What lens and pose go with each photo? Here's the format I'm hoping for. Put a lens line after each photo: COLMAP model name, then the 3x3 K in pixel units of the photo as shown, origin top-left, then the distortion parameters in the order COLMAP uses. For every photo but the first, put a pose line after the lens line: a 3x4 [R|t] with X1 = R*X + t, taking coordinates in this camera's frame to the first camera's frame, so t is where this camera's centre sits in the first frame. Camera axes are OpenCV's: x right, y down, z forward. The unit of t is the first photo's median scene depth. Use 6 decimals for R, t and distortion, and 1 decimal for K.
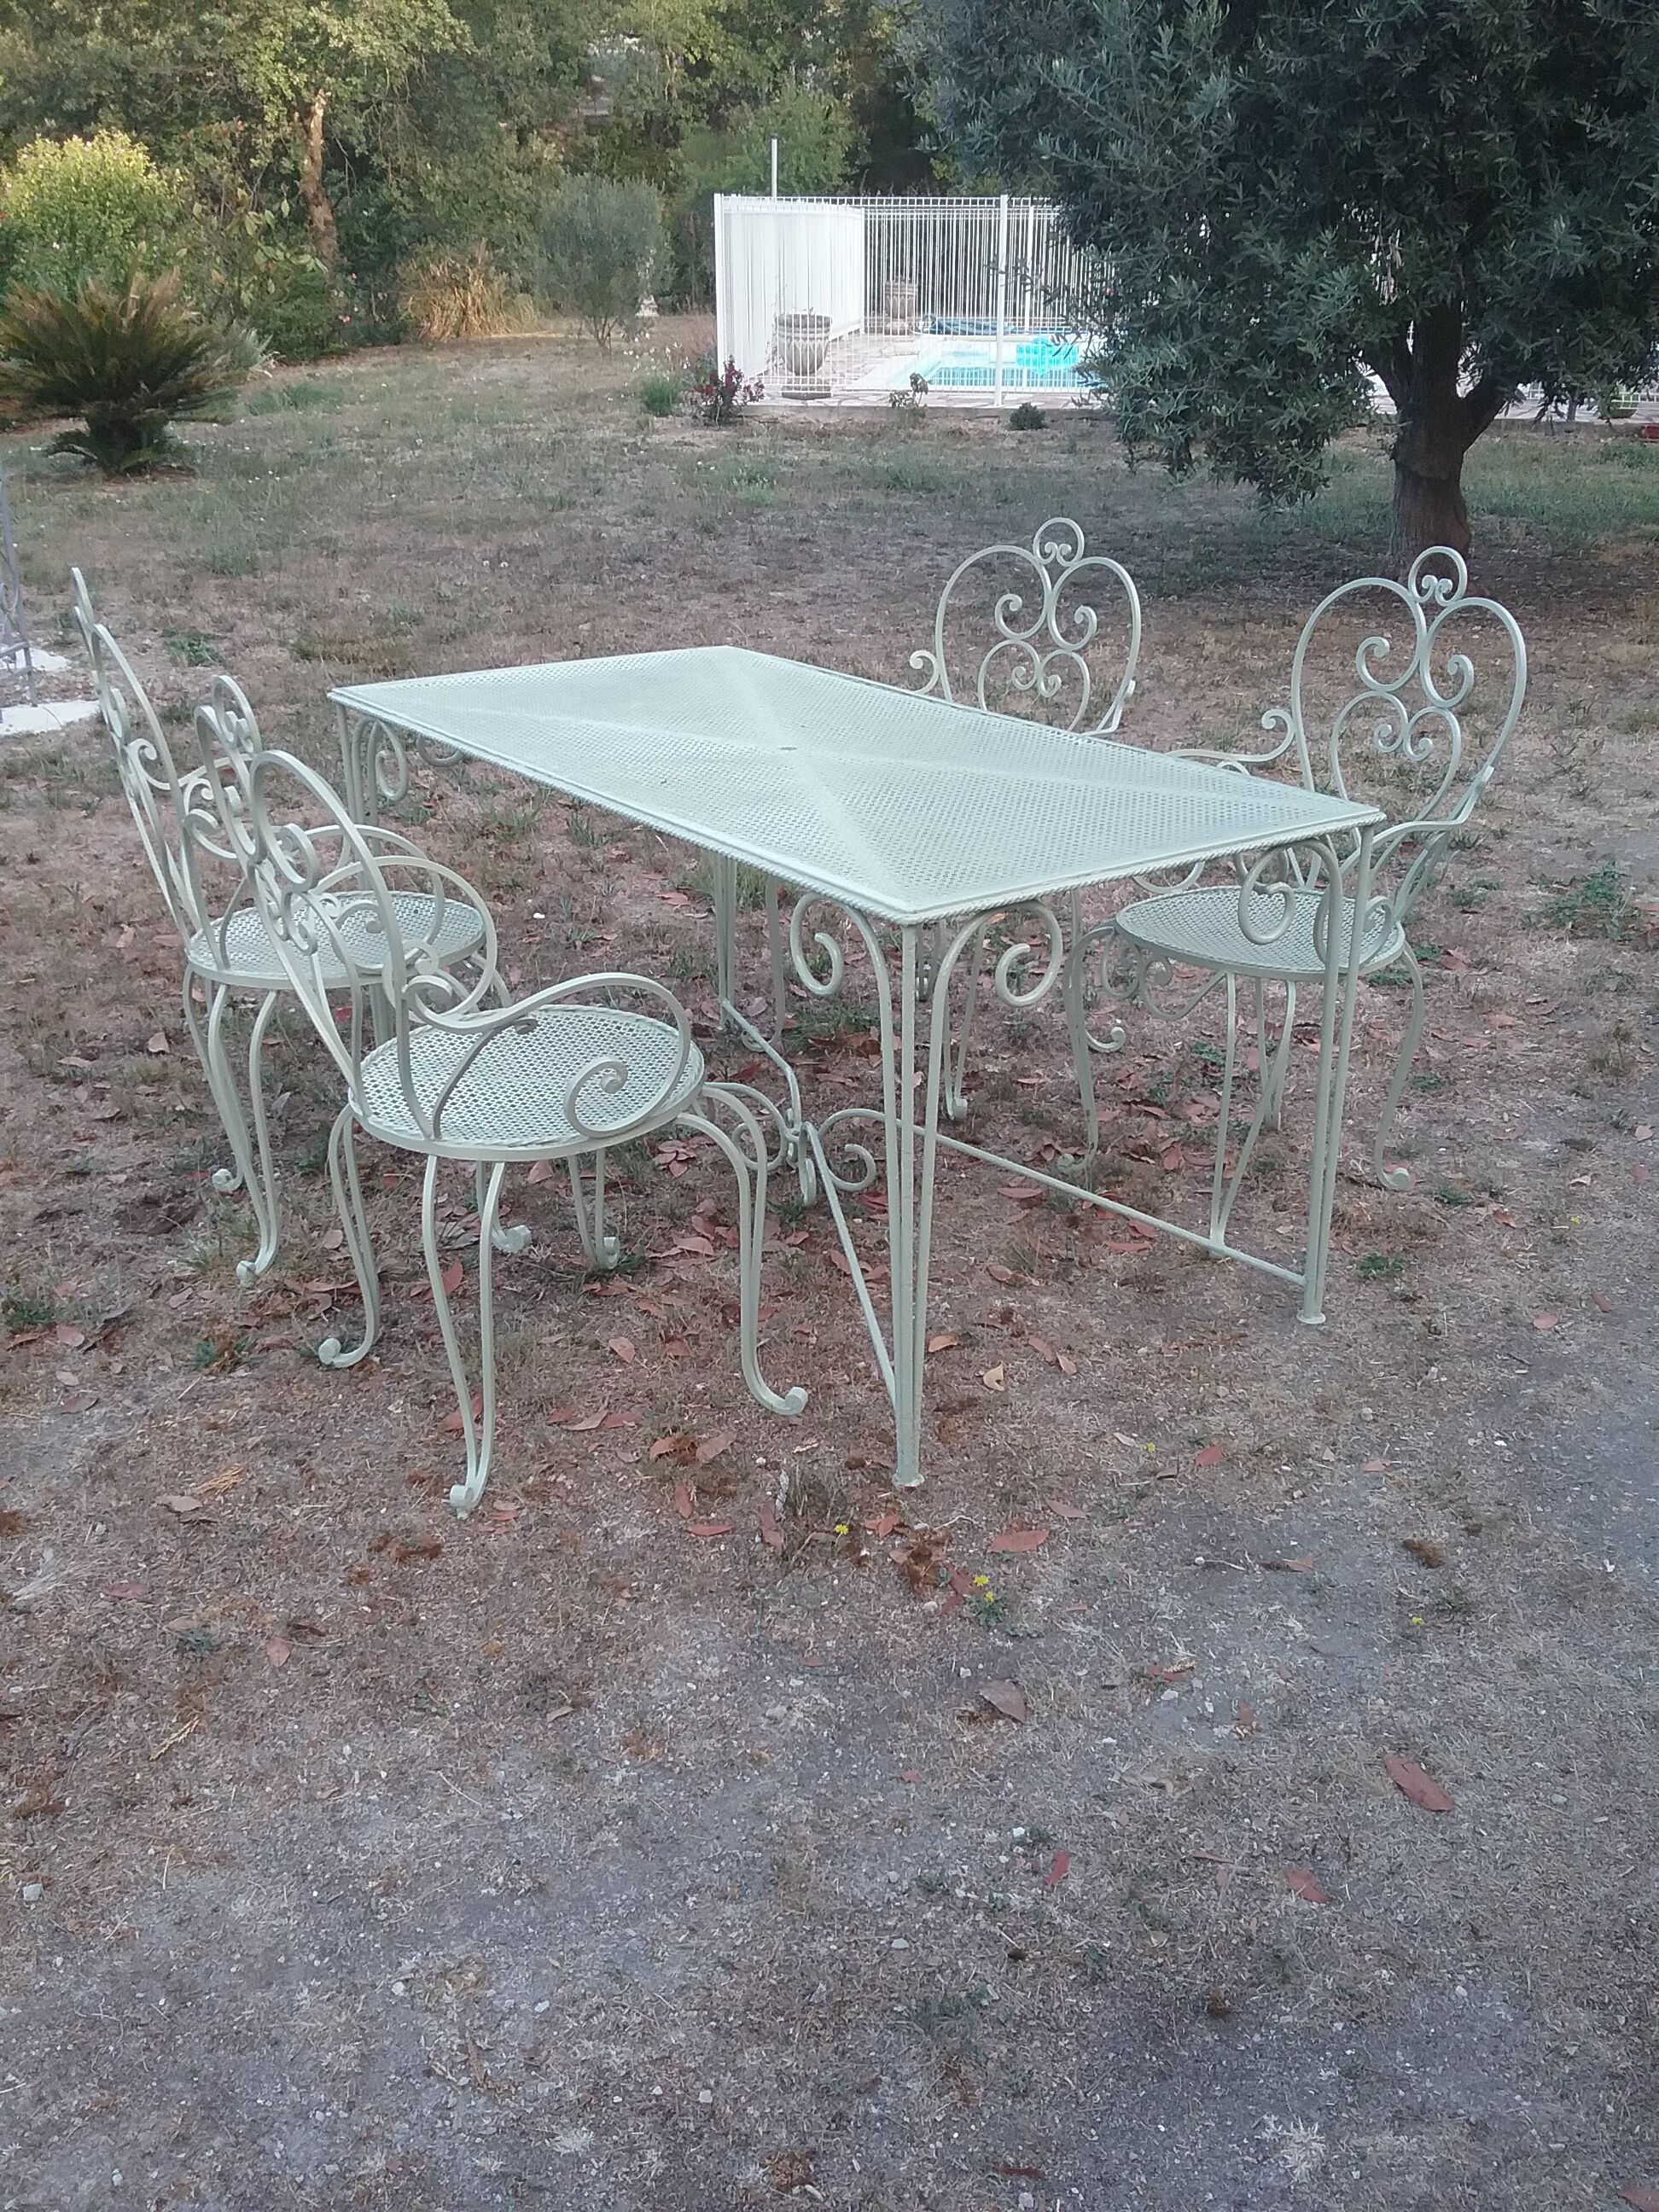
lens RADIAL K [[2015.3, 0, 829.5], [0, 2015.3, 1106.0], [0, 0, 1]] dist [0.095255, -0.164934]
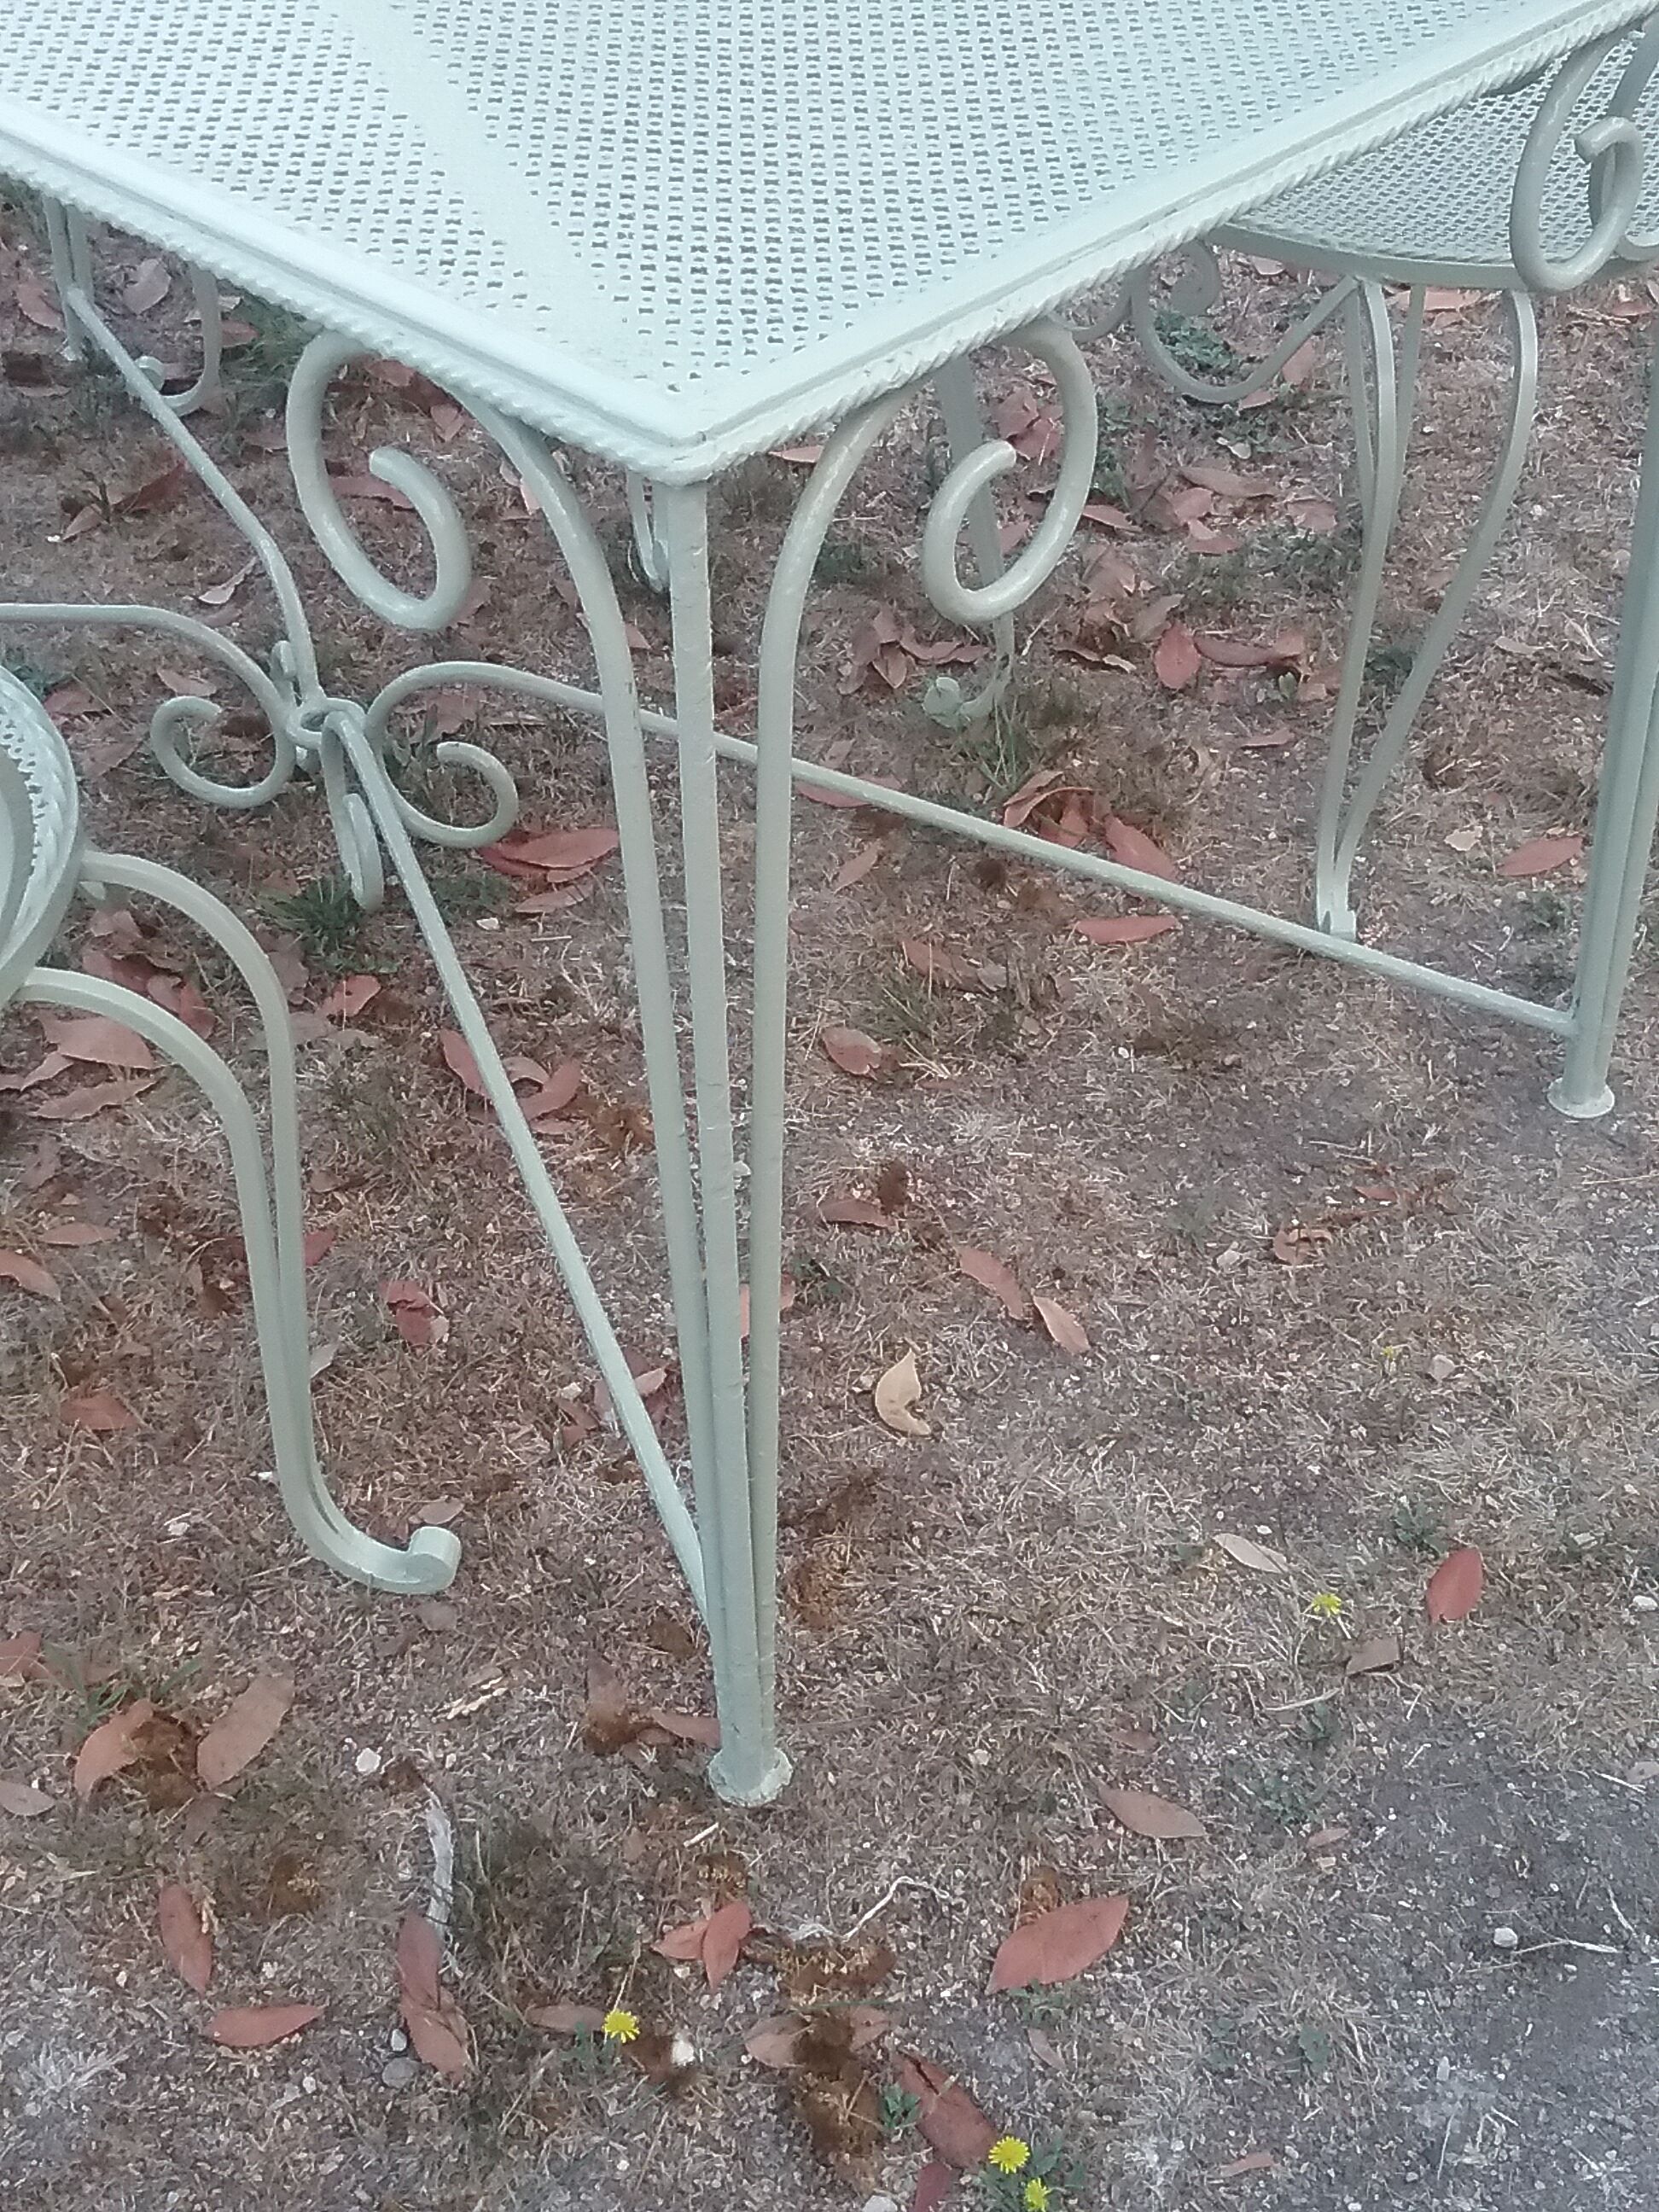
lens RADIAL K [[3366.9, 0, 897.4], [0, 3366.9, 1105.9], [0, 0, 1]] dist [0.063961, 0.074627]
pose [[0.980816, -0.124865, 0.149697, -0.014781], [0.078827, 0.956387, 0.281265, -0.117709], [-0.178288, -0.264069, 0.947882, 0.373083]]
